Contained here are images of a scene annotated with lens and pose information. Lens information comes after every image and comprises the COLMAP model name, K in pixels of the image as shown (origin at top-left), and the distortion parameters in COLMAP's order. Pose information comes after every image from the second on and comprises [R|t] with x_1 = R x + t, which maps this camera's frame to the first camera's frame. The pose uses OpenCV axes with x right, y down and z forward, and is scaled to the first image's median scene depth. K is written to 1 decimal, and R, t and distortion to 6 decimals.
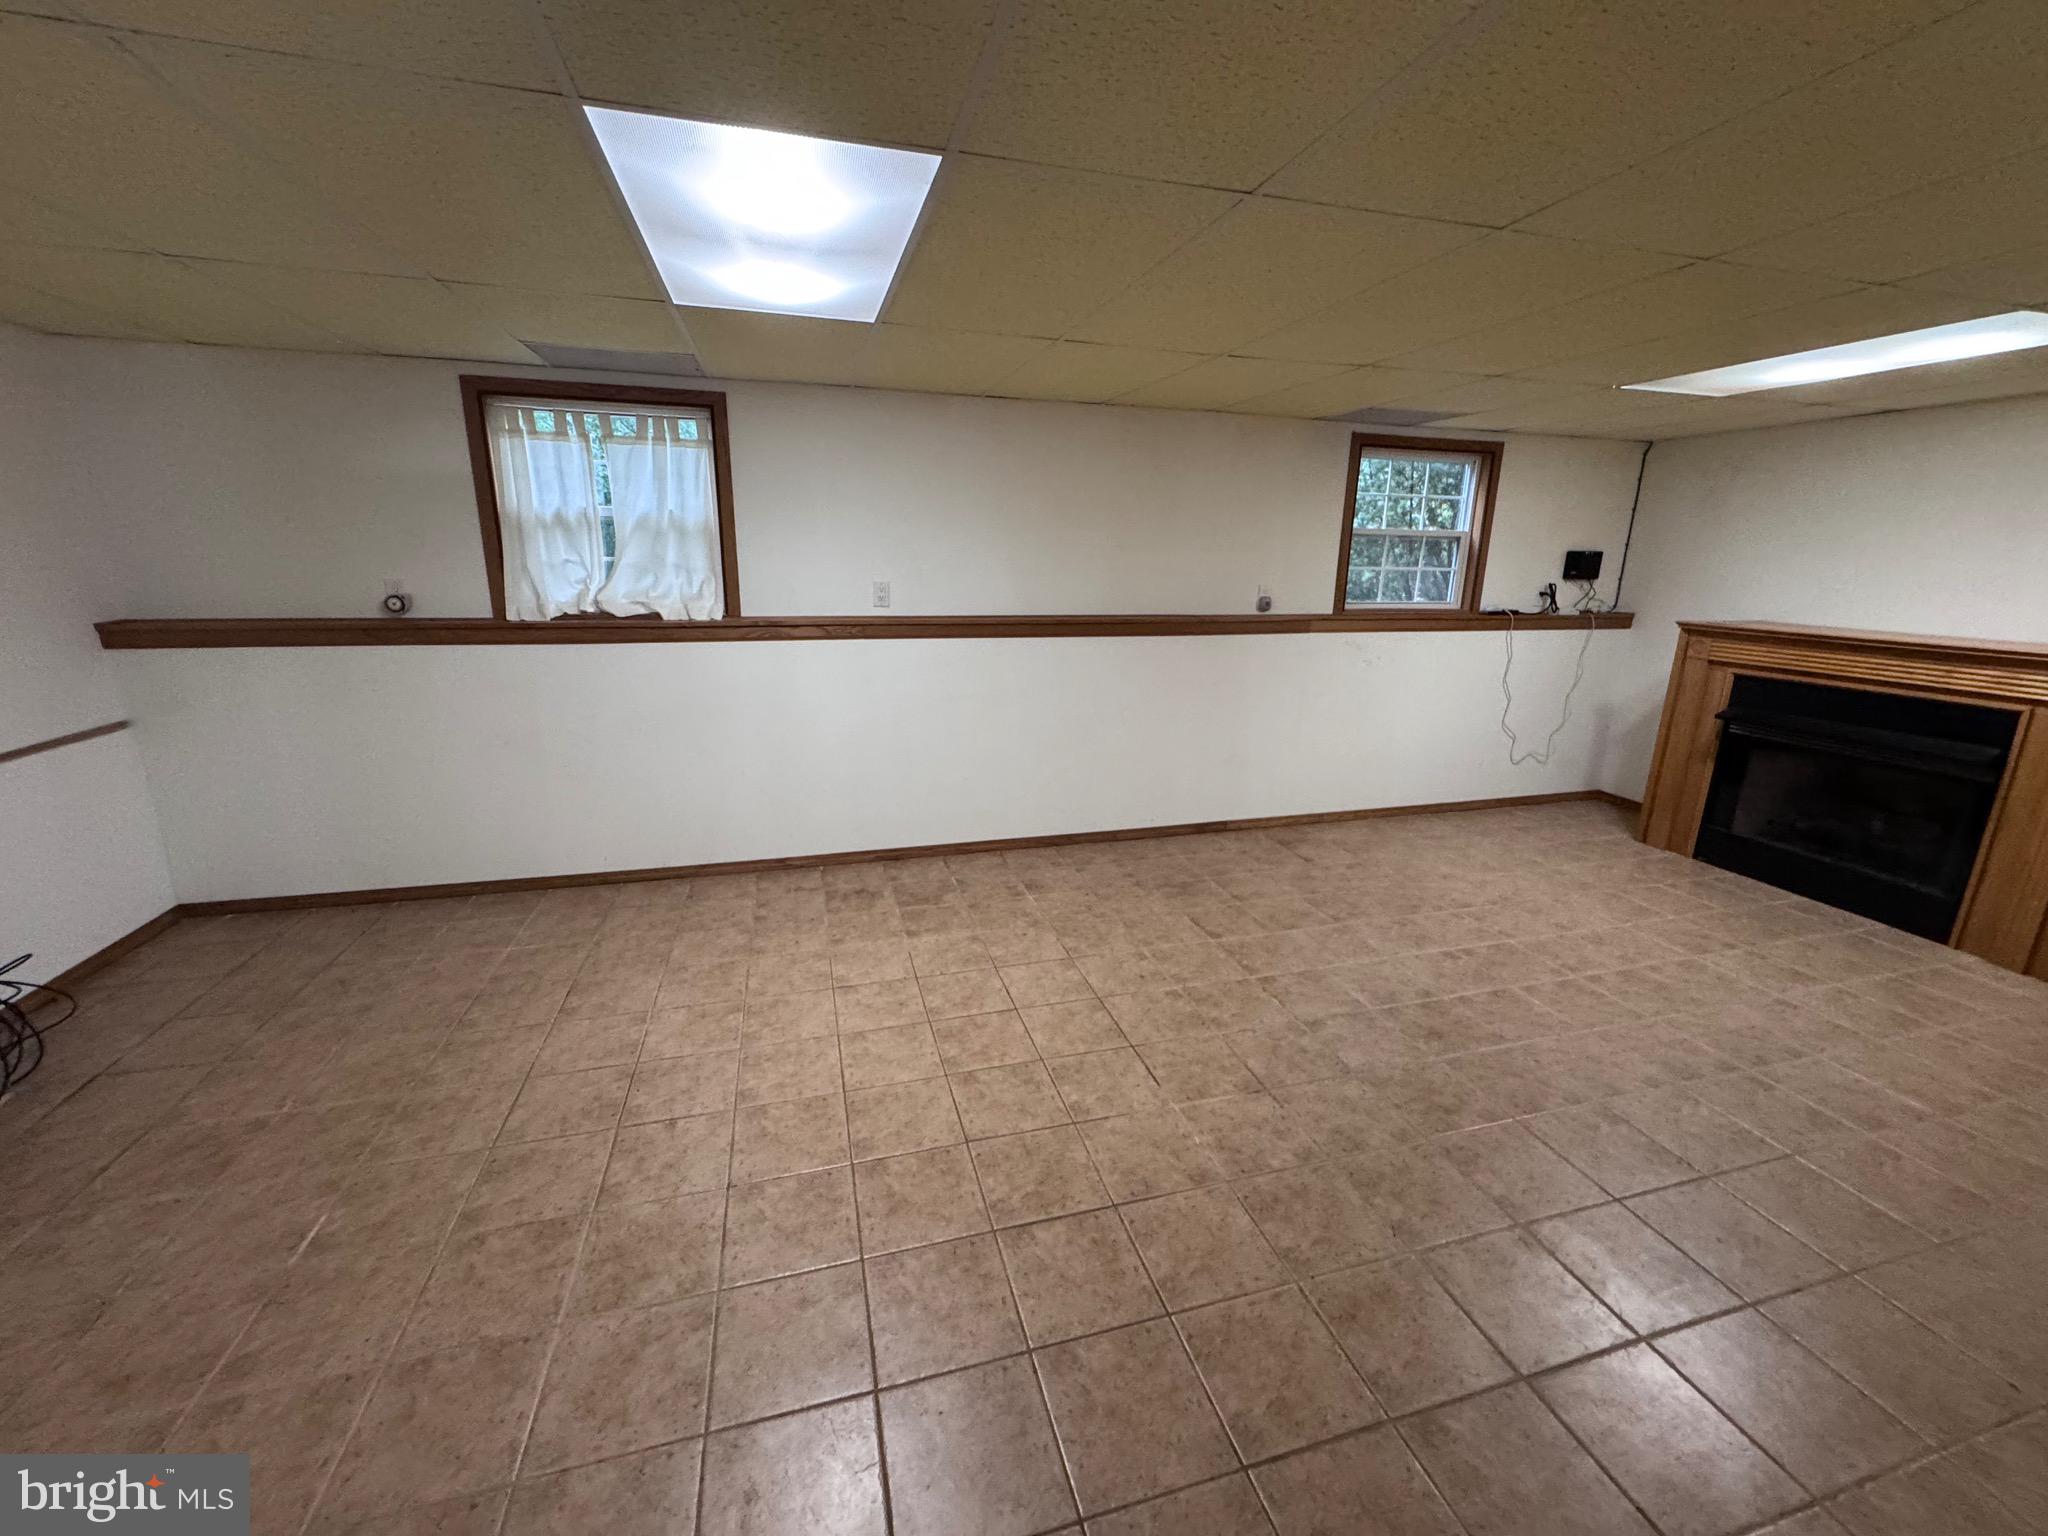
lens RADIAL K [[816.1, 0, 1020.2], [0, 816.1, 756.2], [0, 0, 1]] dist [-0.004633, 0.000695]
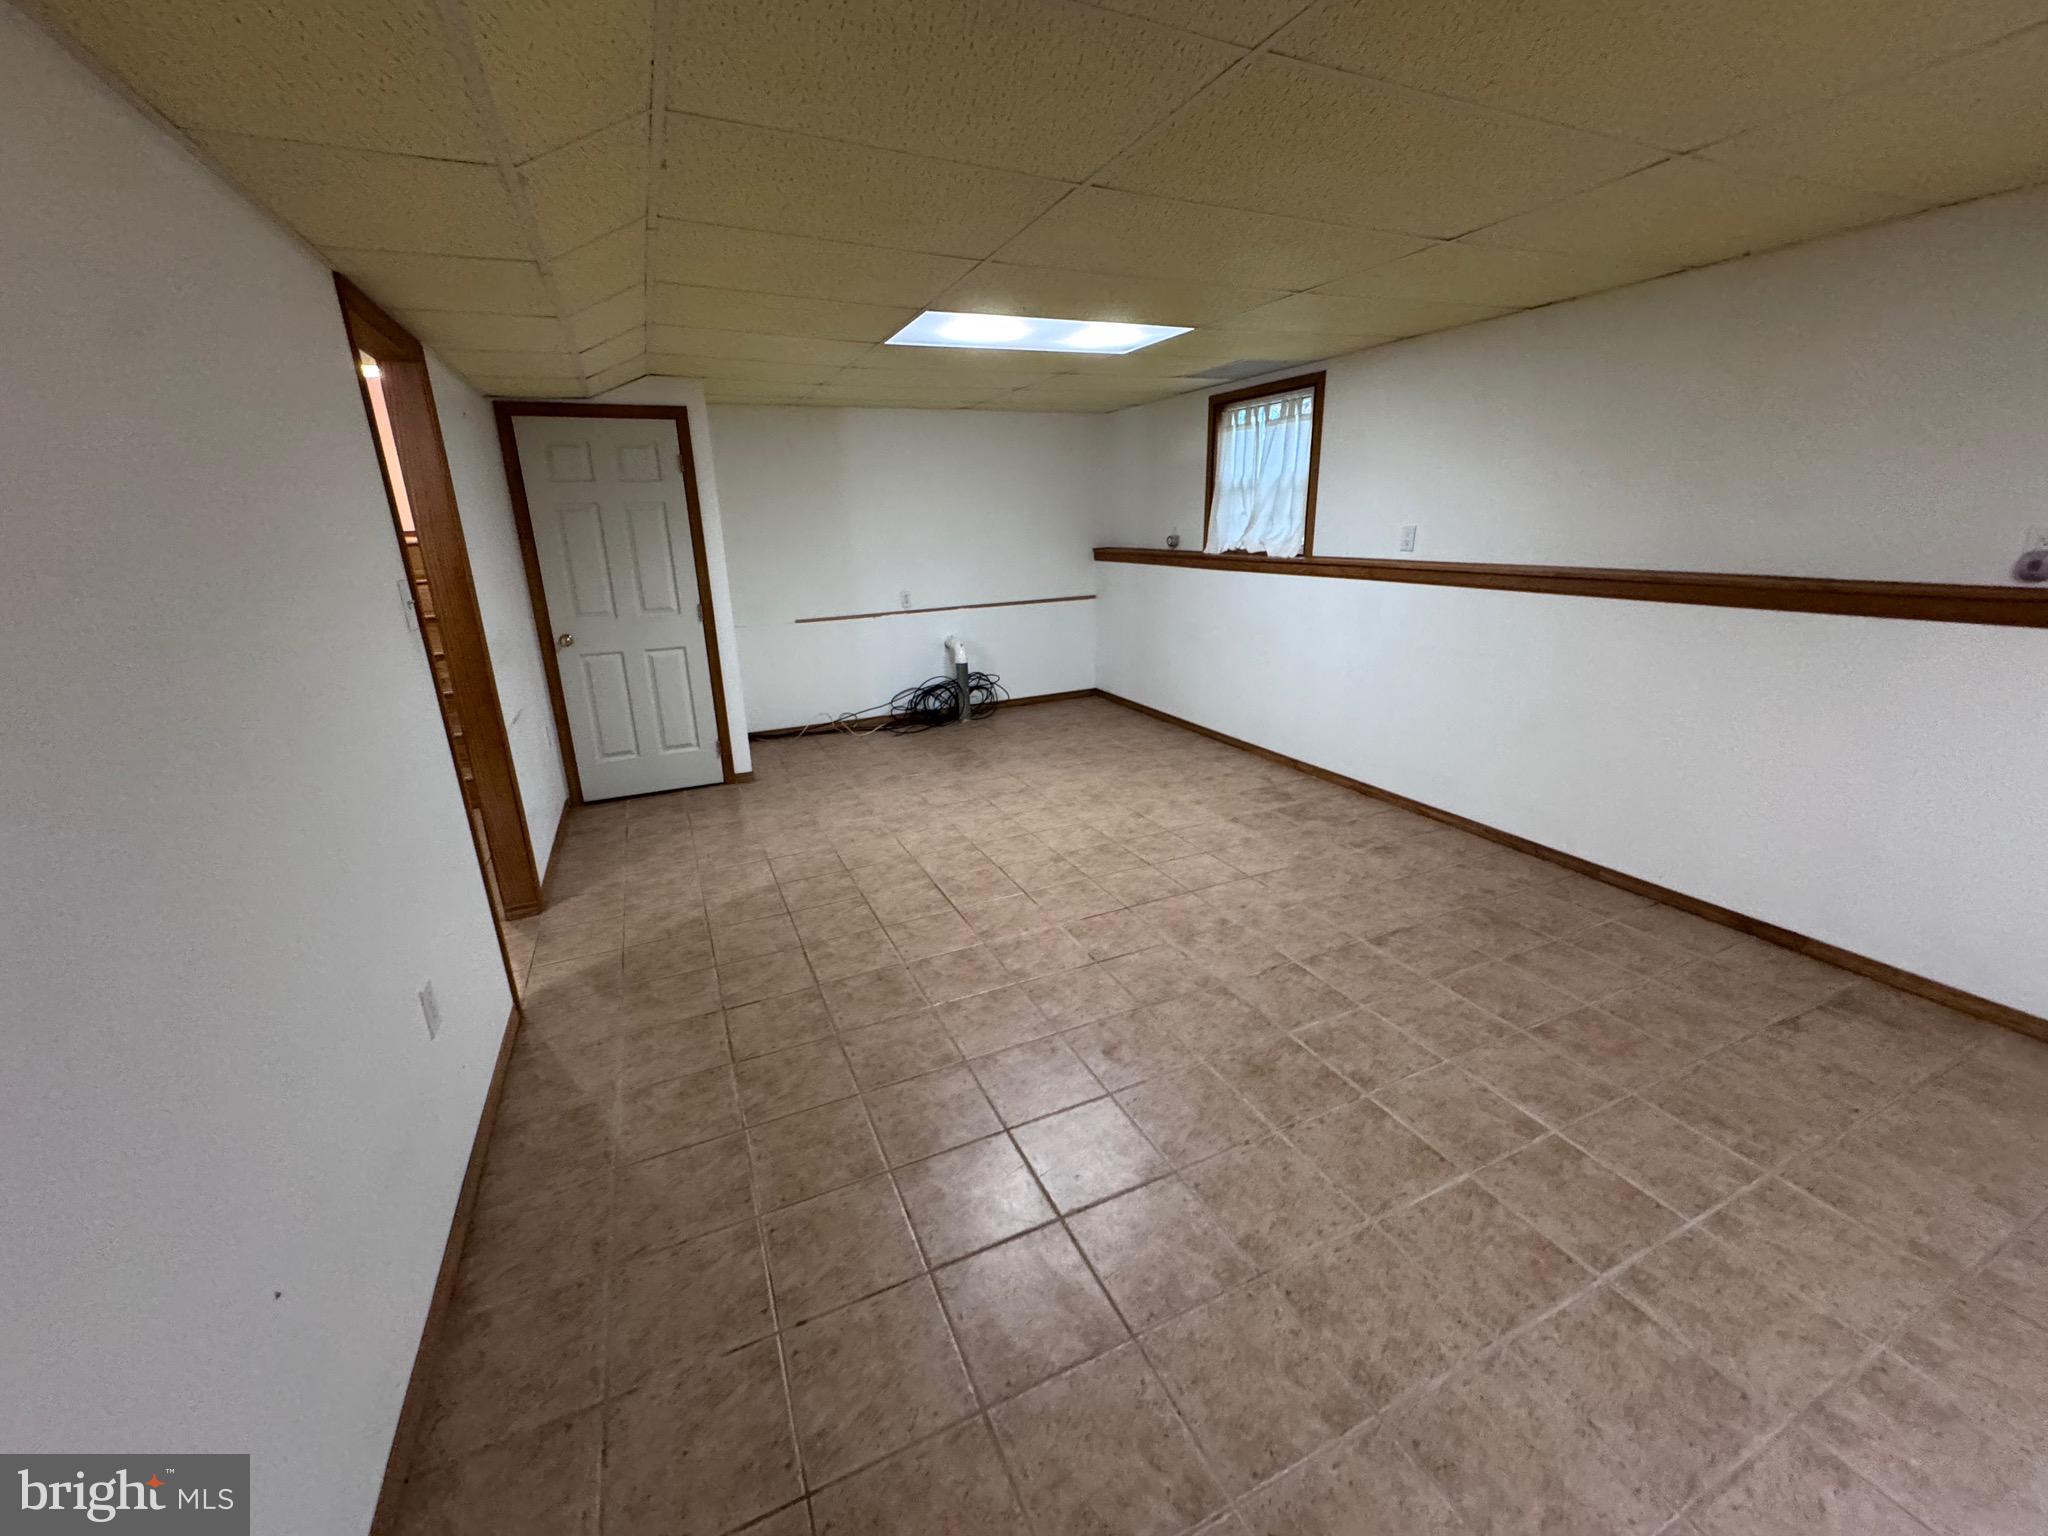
lens RADIAL K [[816.1, 0, 1025.6], [0, 816.1, 756.0], [0, 0, 1]] dist [-0.004633, 0.000695]
pose [[0.154814, 0.259284, -0.953312, 0.944882], [-0.207492, 0.951957, 0.225220, -0.081416], [0.965909, 0.162937, 0.201176, 0.439498]]
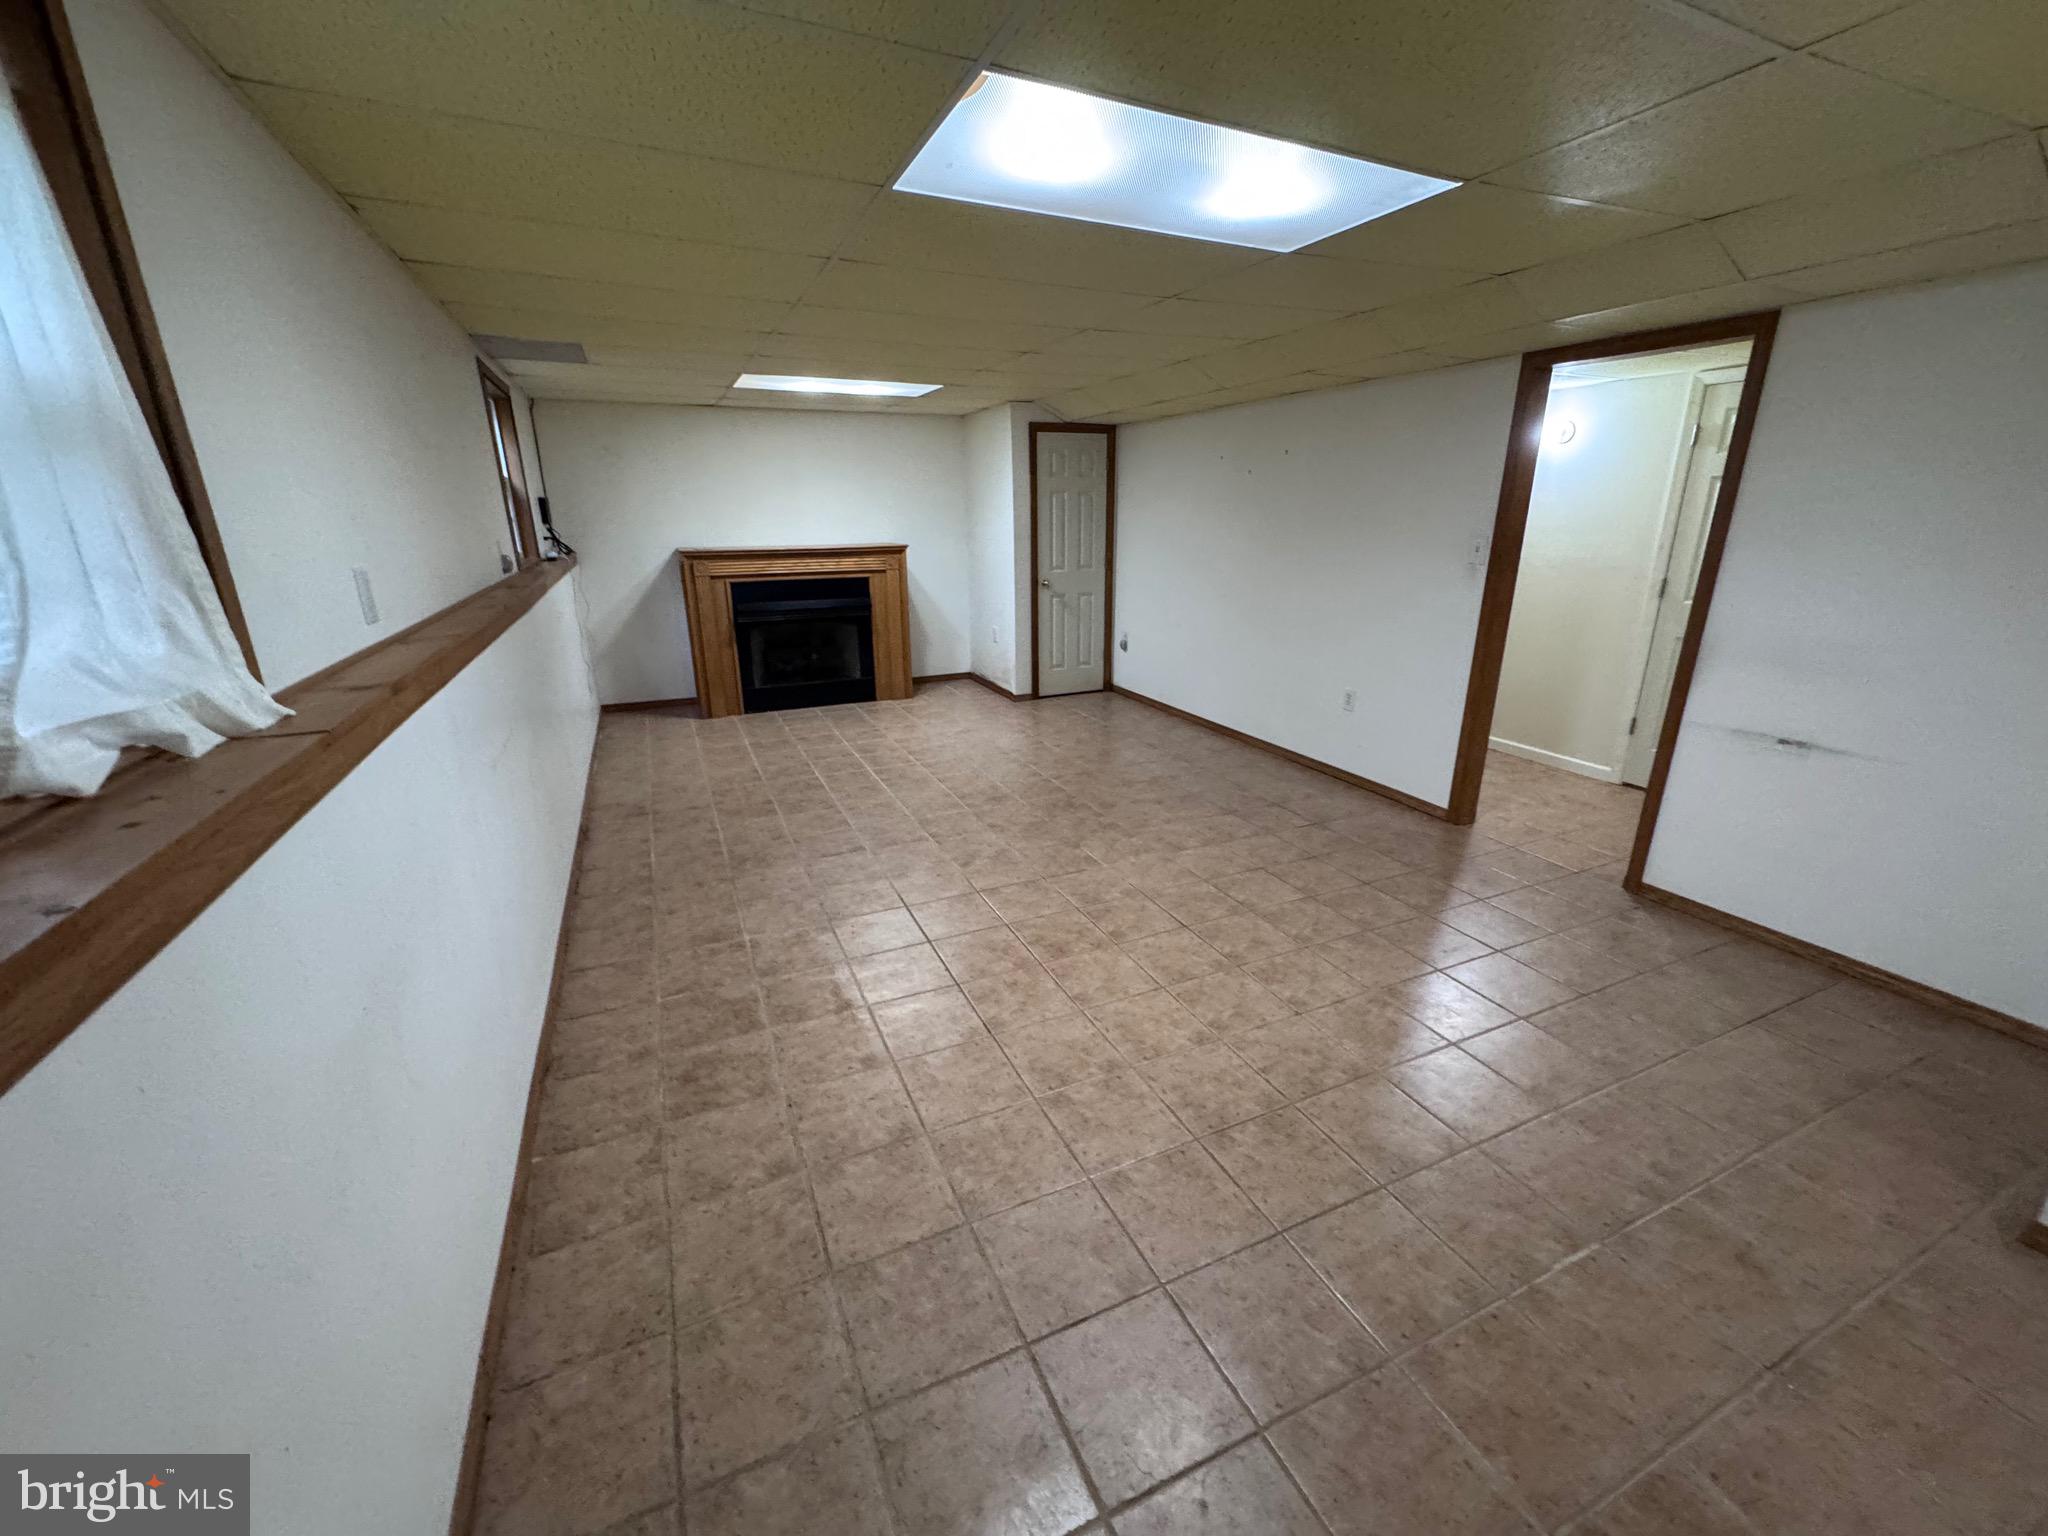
lens RADIAL K [[816.1, 0, 1022.0], [0, 816.1, 764.9], [0, 0, 1]] dist [-0.004633, 0.000695]
pose [[-0.149842, -0.310156, 0.938803, -0.805610], [0.244525, 0.908400, 0.339140, -0.207808], [-0.957995, 0.280378, -0.060276, 0.820743]]
